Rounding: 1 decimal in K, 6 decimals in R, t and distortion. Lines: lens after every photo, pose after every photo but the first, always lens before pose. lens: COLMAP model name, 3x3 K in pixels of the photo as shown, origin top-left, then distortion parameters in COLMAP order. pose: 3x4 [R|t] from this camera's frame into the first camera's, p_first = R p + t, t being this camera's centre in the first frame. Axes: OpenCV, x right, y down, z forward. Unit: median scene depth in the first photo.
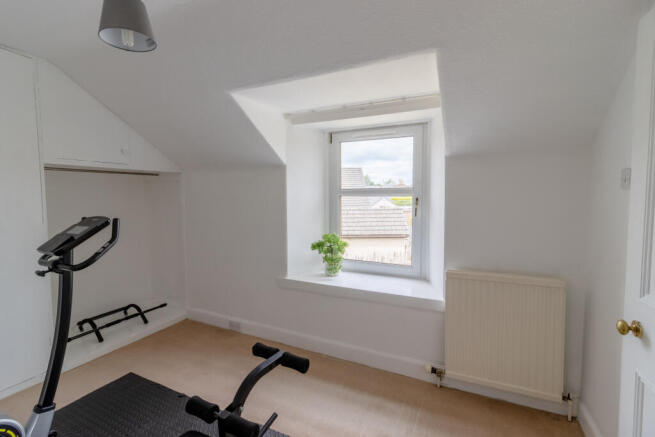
lens RADIAL K [[309.0, 0, 328.4], [0, 309.0, 212.1], [0, 0, 1]] dist [0.000844, 0.000123]
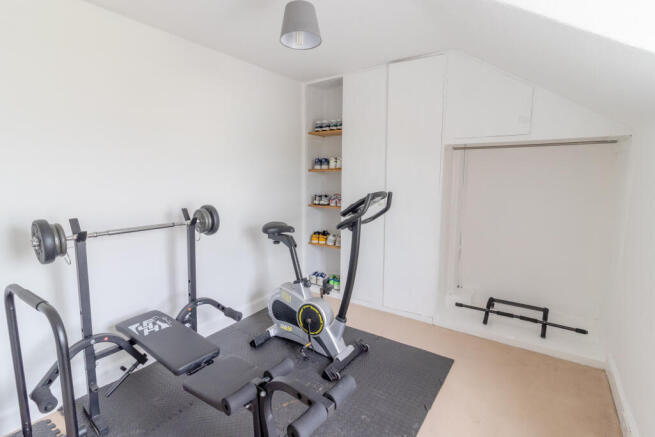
lens RADIAL K [[301.7, 0, 327.5], [0, 301.7, 218.5], [0, 0, 1]] dist [-0.001470, -0.000145]
pose [[-0.163197, 0.131873, -0.977740, 0.236542], [-0.060724, 0.987805, 0.143366, -0.017101], [0.984723, 0.082769, -0.153199, 0.627698]]
